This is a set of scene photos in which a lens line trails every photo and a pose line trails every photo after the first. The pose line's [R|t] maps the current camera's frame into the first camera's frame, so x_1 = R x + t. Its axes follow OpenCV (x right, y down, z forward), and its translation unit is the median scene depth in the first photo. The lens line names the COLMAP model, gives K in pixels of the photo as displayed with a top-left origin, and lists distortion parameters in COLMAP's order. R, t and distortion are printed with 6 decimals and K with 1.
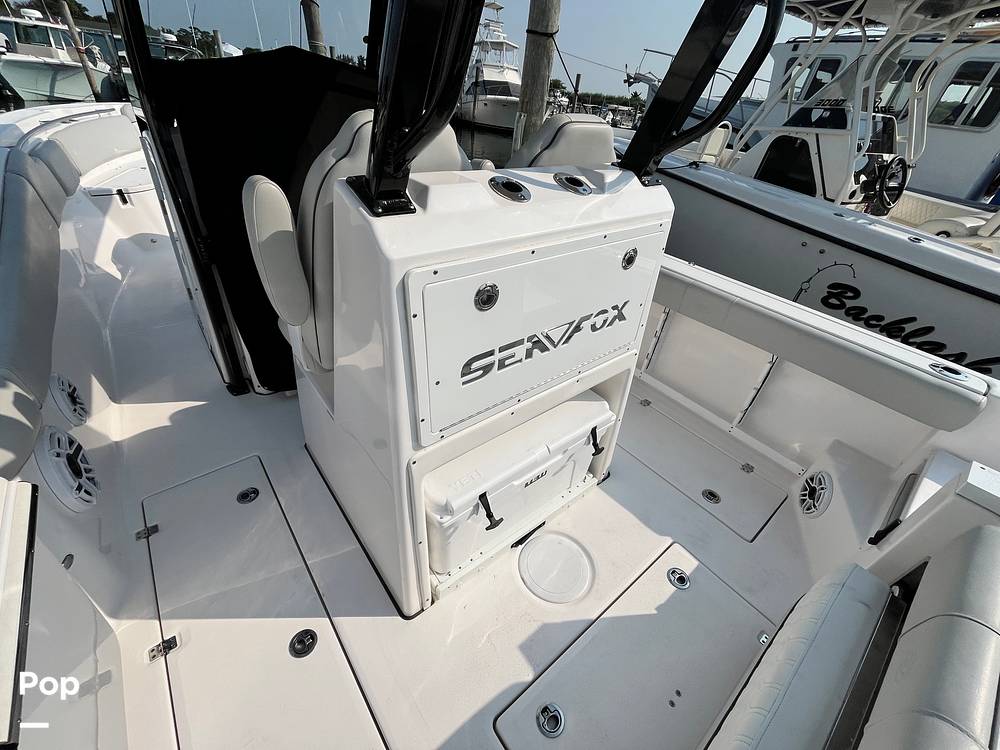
lens RADIAL K [[409.8, 0, 495.3], [0, 409.8, 371.5], [0, 0, 1]] dist [-0.000279, 0.000122]
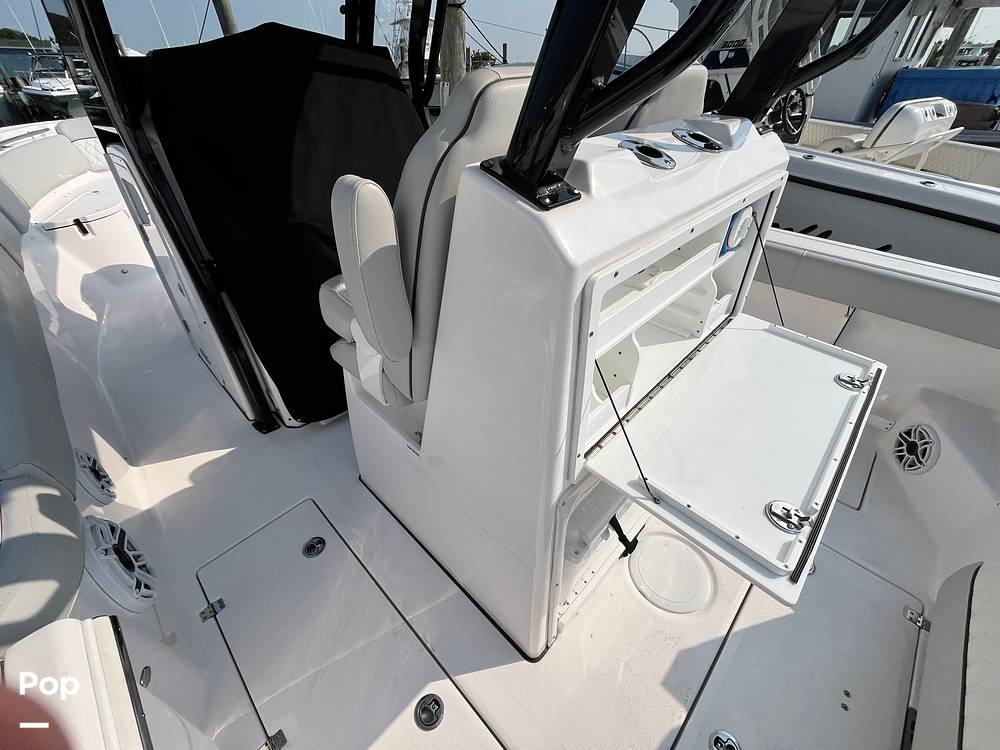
lens RADIAL K [[409.8, 0, 495.3], [0, 409.8, 371.5], [0, 0, 1]] dist [-0.000279, 0.000122]
pose [[0.988989, -0.142718, 0.039135, -0.193390], [0.140829, 0.988899, 0.047398, -0.059726], [-0.045466, -0.041364, 0.998109, 0.110398]]
